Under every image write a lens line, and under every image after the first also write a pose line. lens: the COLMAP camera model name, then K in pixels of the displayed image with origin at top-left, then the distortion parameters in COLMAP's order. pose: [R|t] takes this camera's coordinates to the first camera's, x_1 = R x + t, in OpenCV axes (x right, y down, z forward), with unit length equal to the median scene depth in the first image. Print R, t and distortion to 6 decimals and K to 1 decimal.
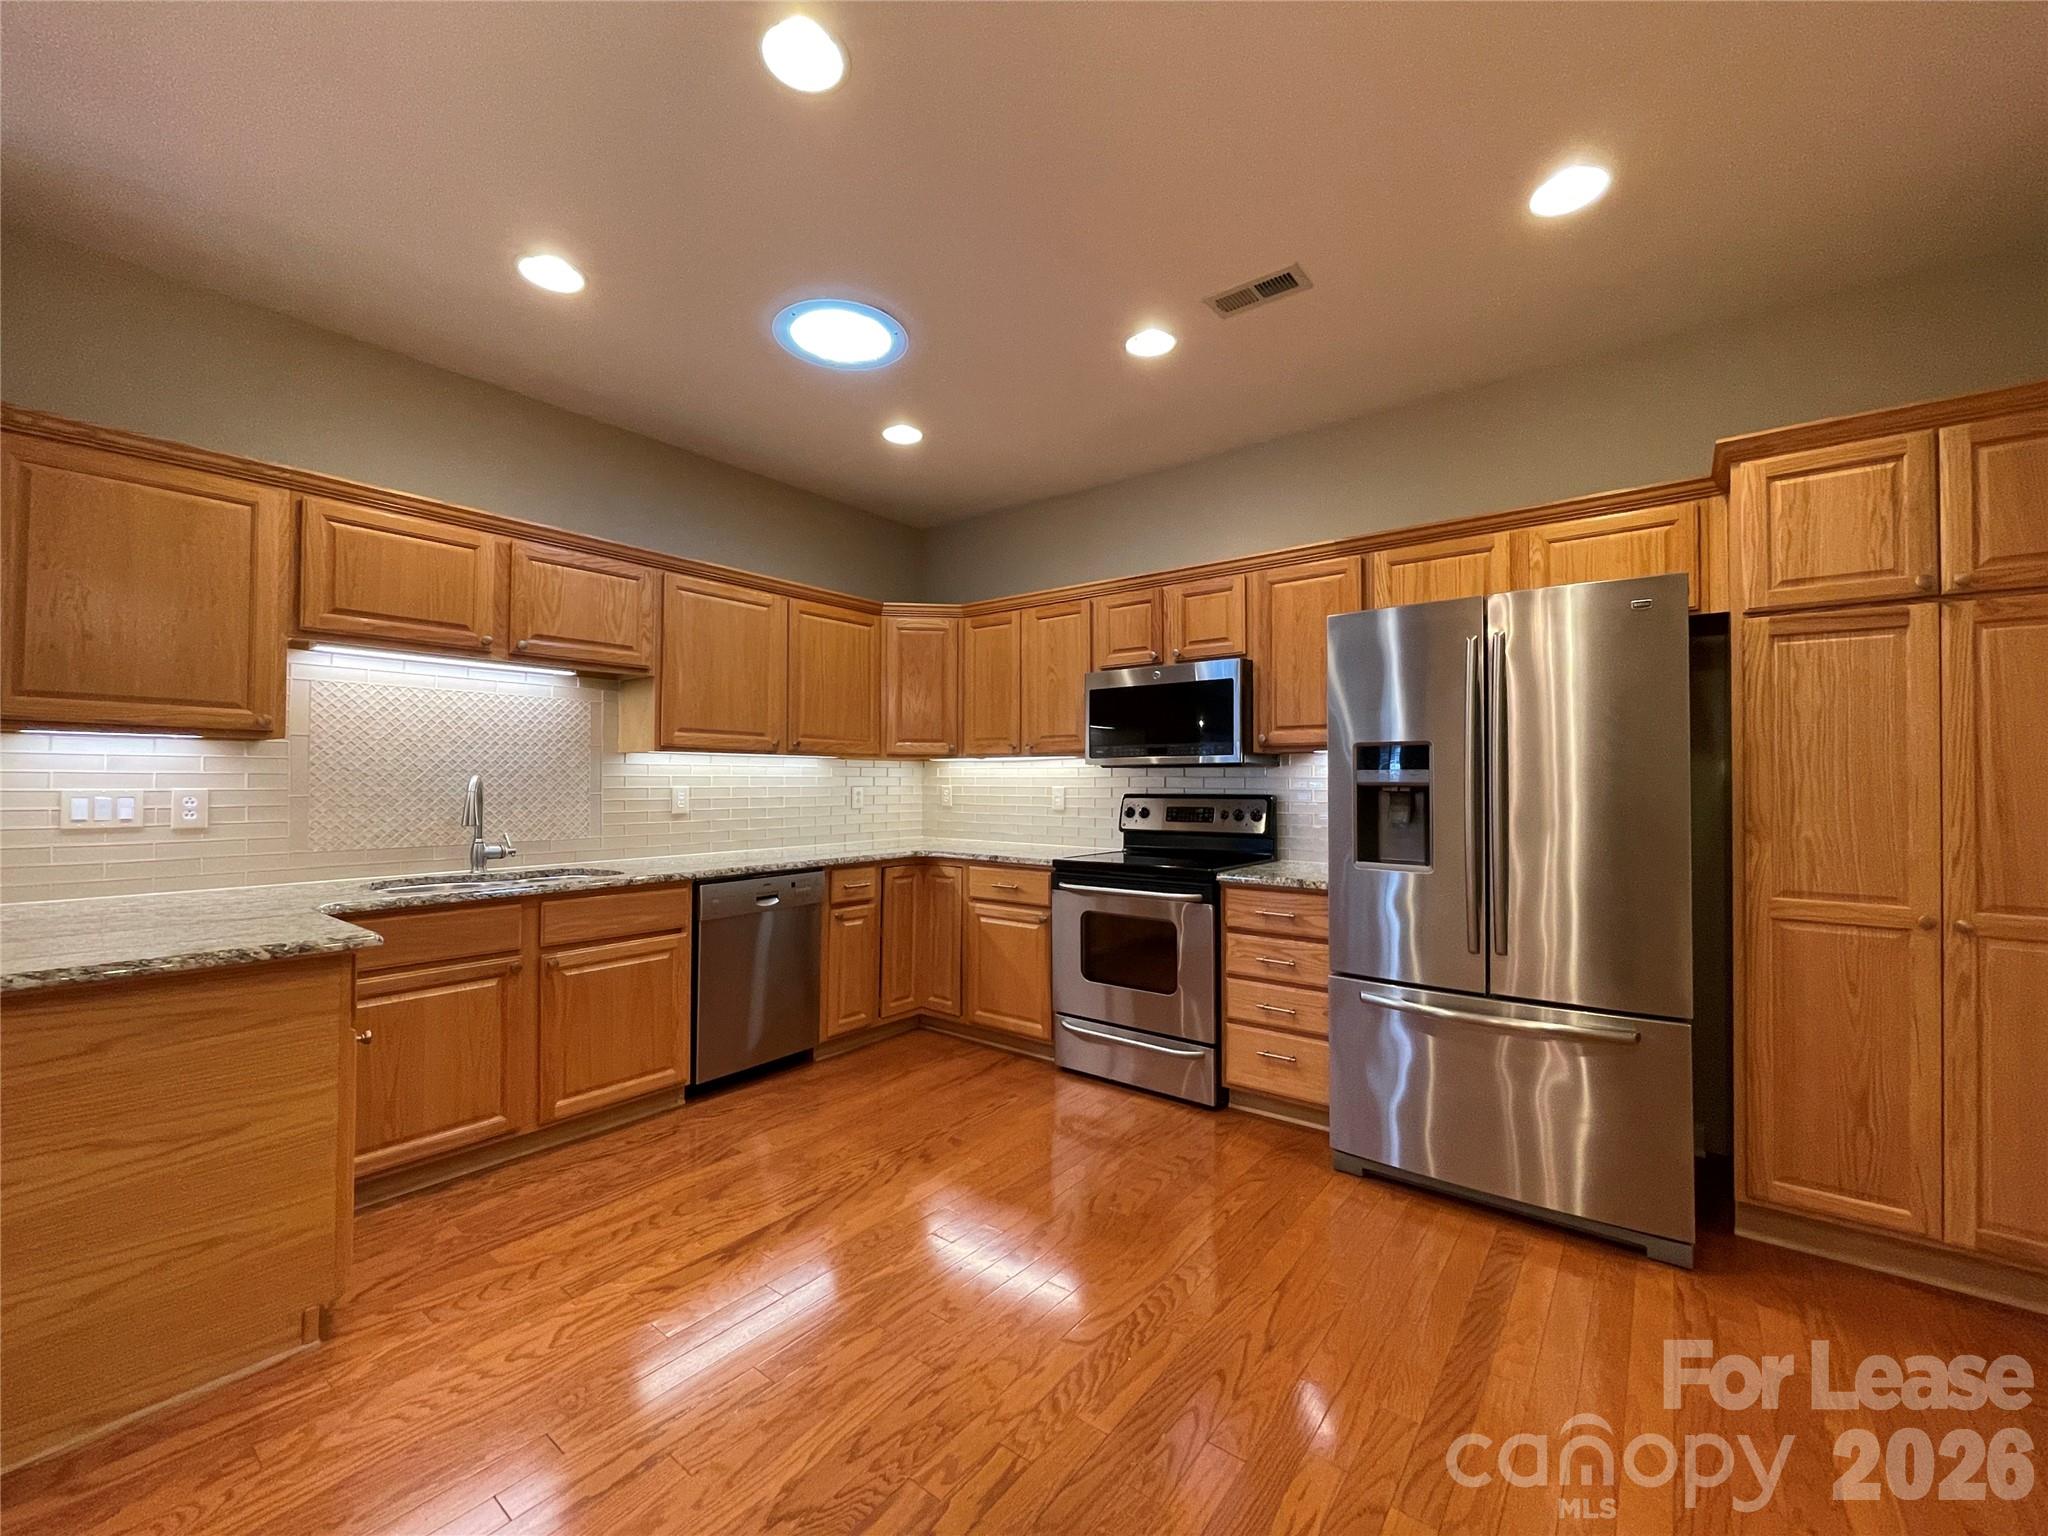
lens RADIAL K [[830.2, 0, 1023.2], [0, 830.2, 770.7], [0, 0, 1]] dist [-0.001146, 0.000169]
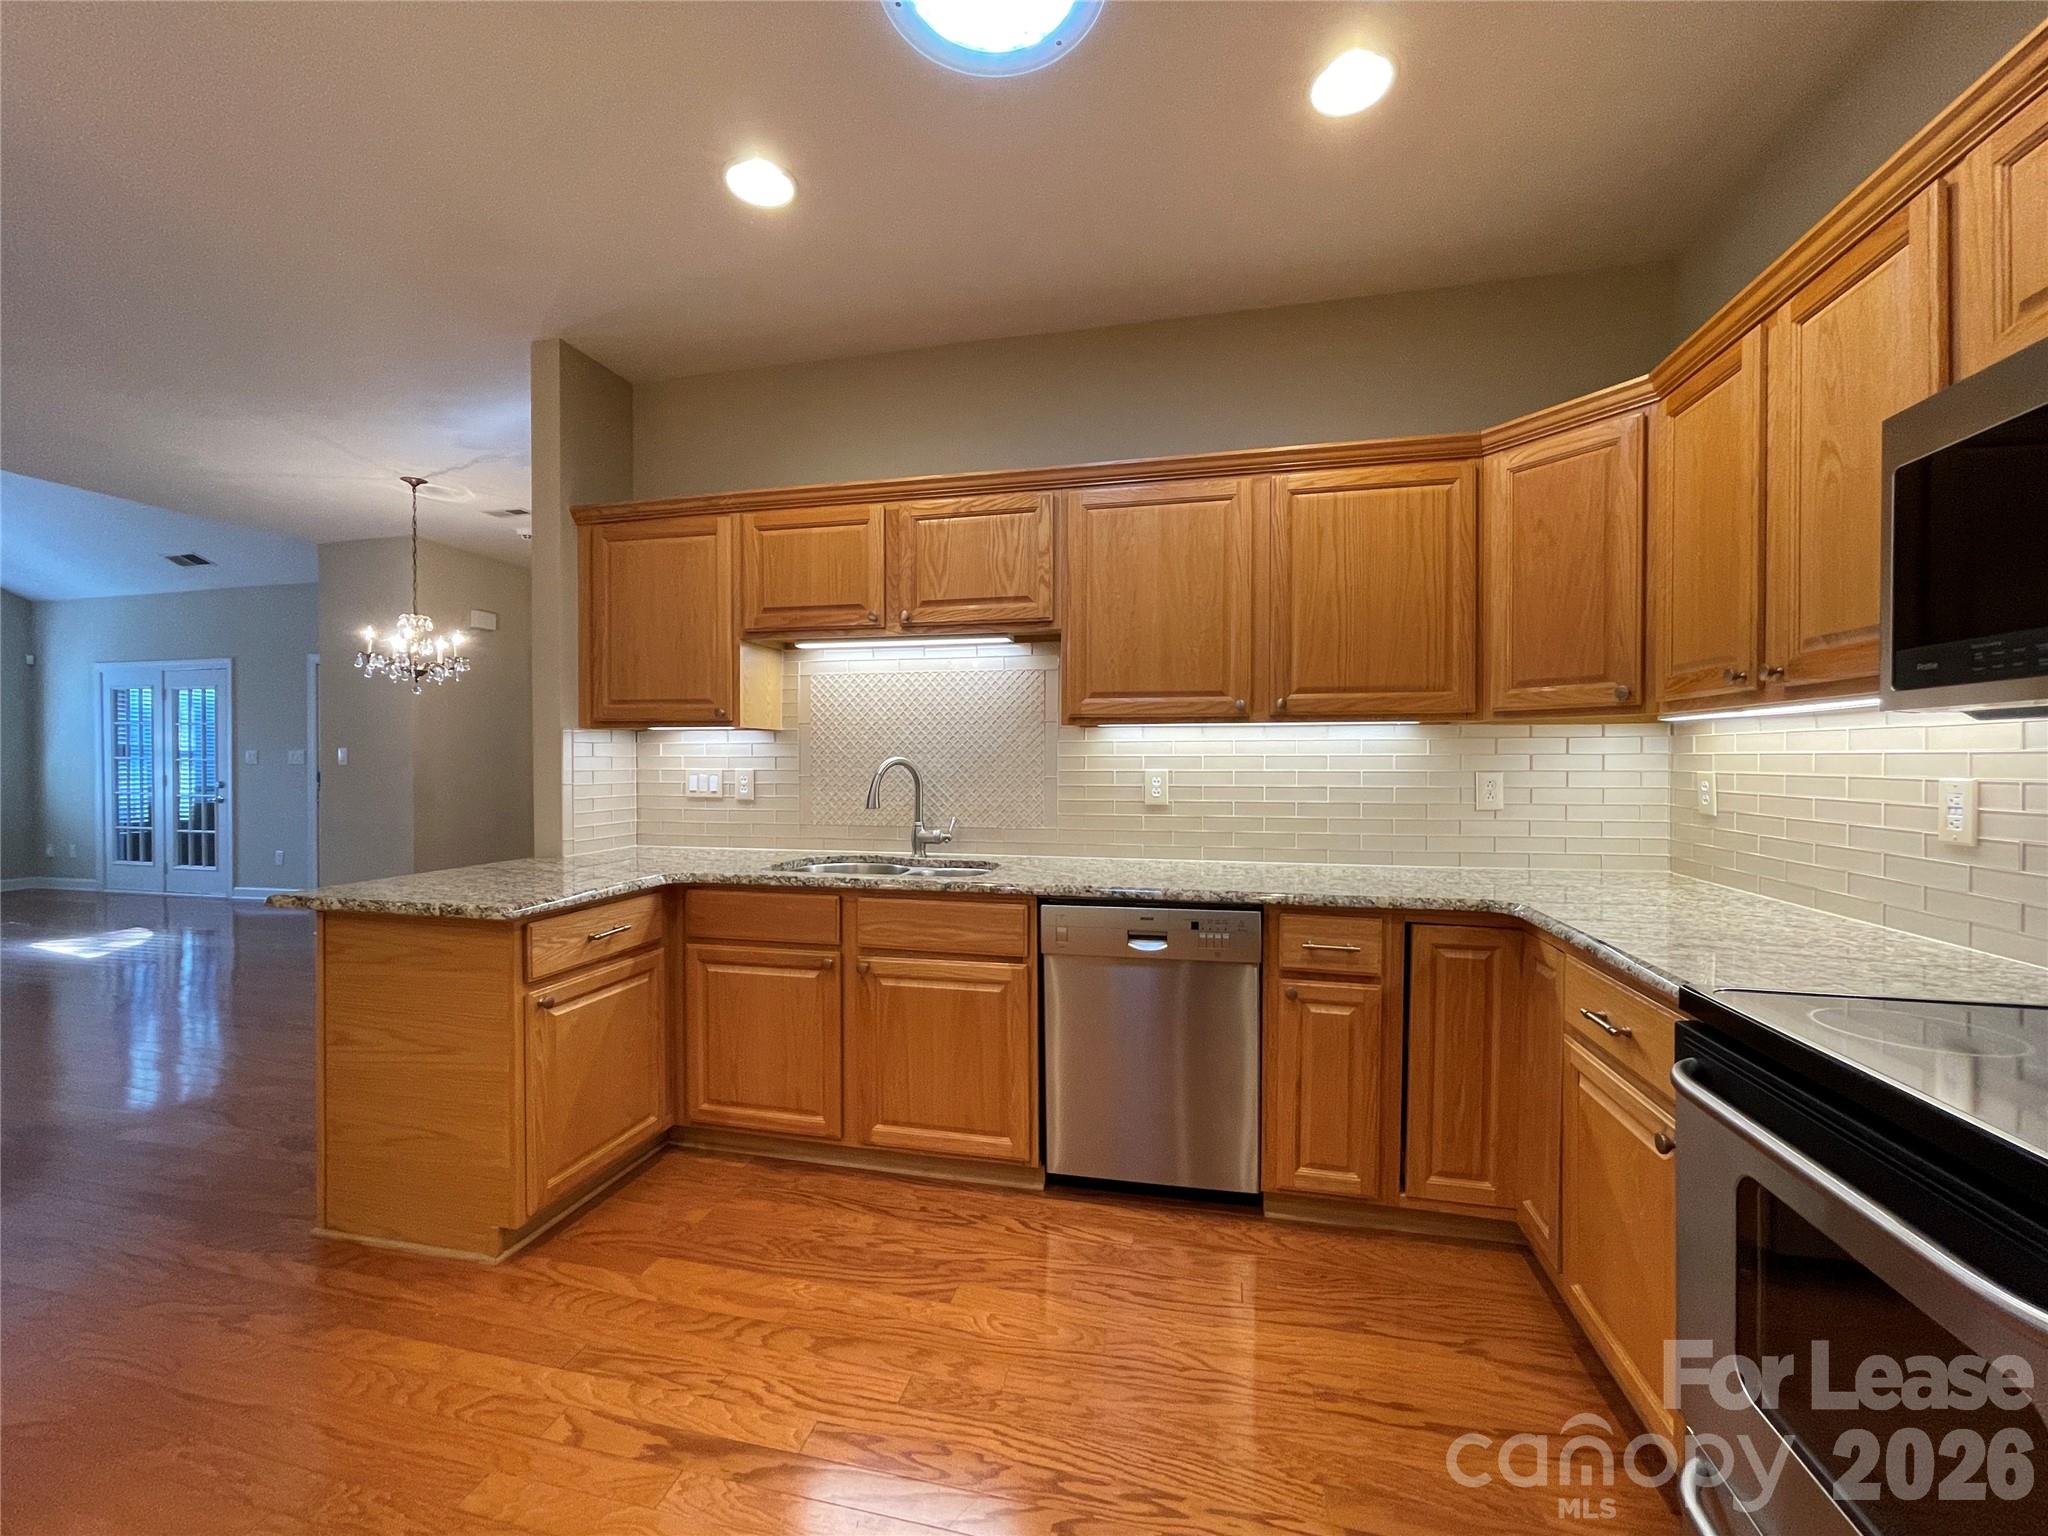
lens RADIAL K [[830.2, 0, 1023.2], [0, 830.2, 770.7], [0, 0, 1]] dist [-0.001146, 0.000169]
pose [[0.418654, 0.010218, -0.908088, 0.276490], [0.013026, 0.999766, 0.017255, 0.006515], [0.908052, -0.019053, 0.418423, 0.696942]]
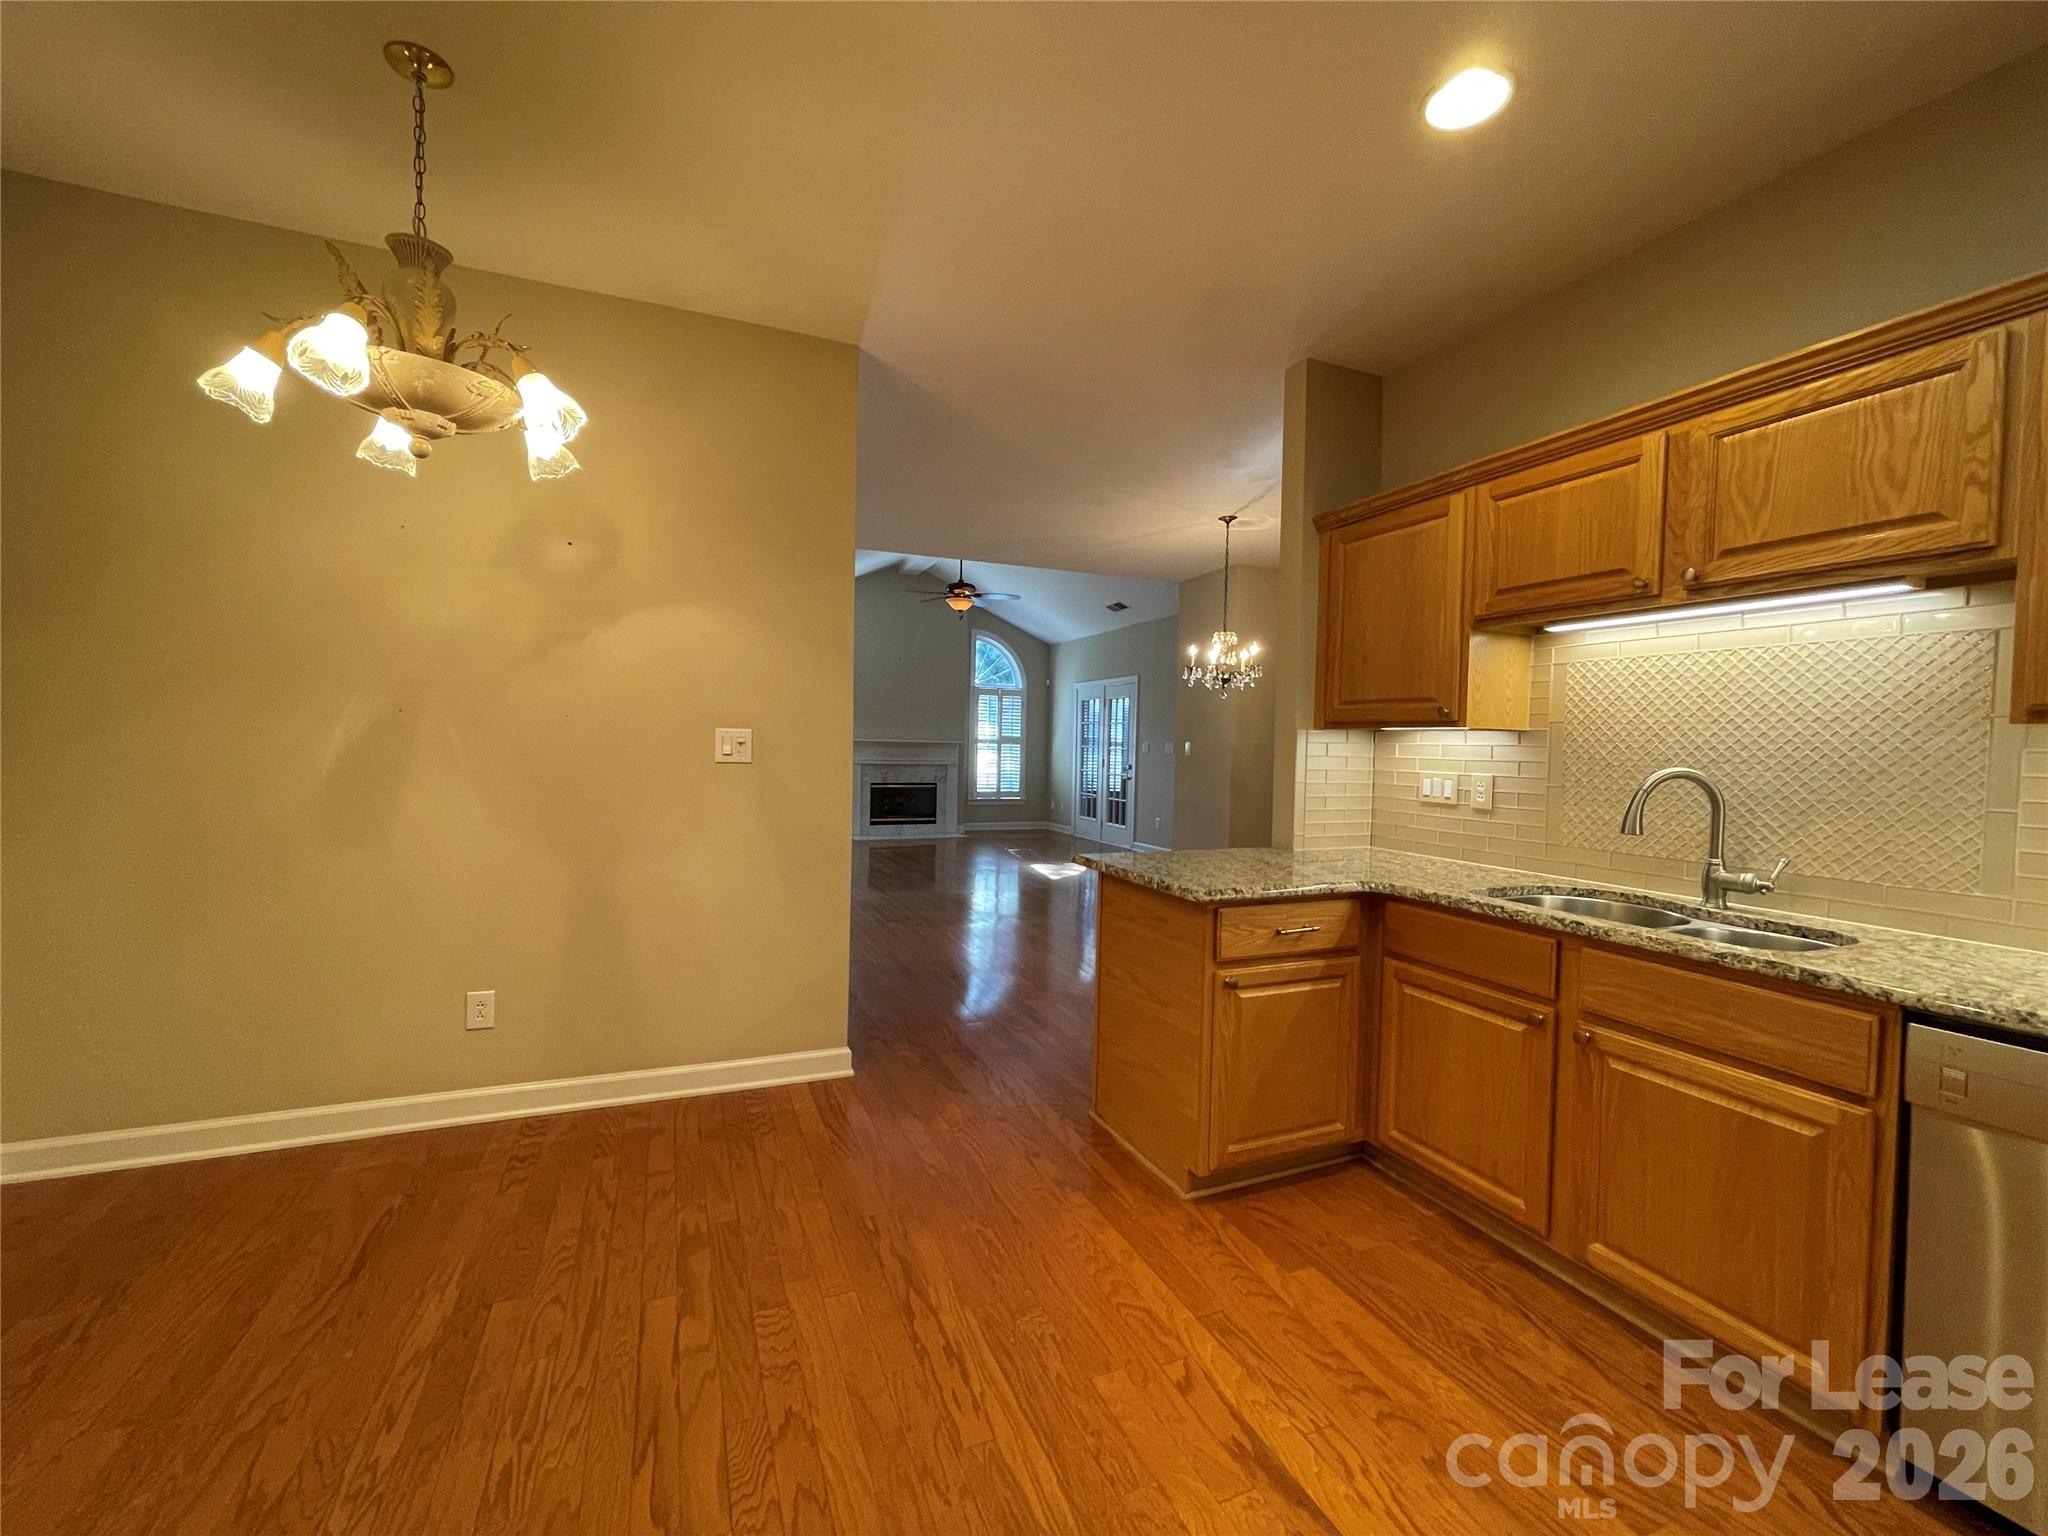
lens RADIAL K [[836.0, 0, 1024.0], [0, 836.0, 768.0], [0, 0, 1]] dist [-0.020215, 0.013893]
pose [[-0.482998, 0.012907, -0.875526, 0.236569], [-0.011242, 0.999718, 0.020939, -0.002656], [0.875549, 0.019956, -0.482717, 0.815505]]
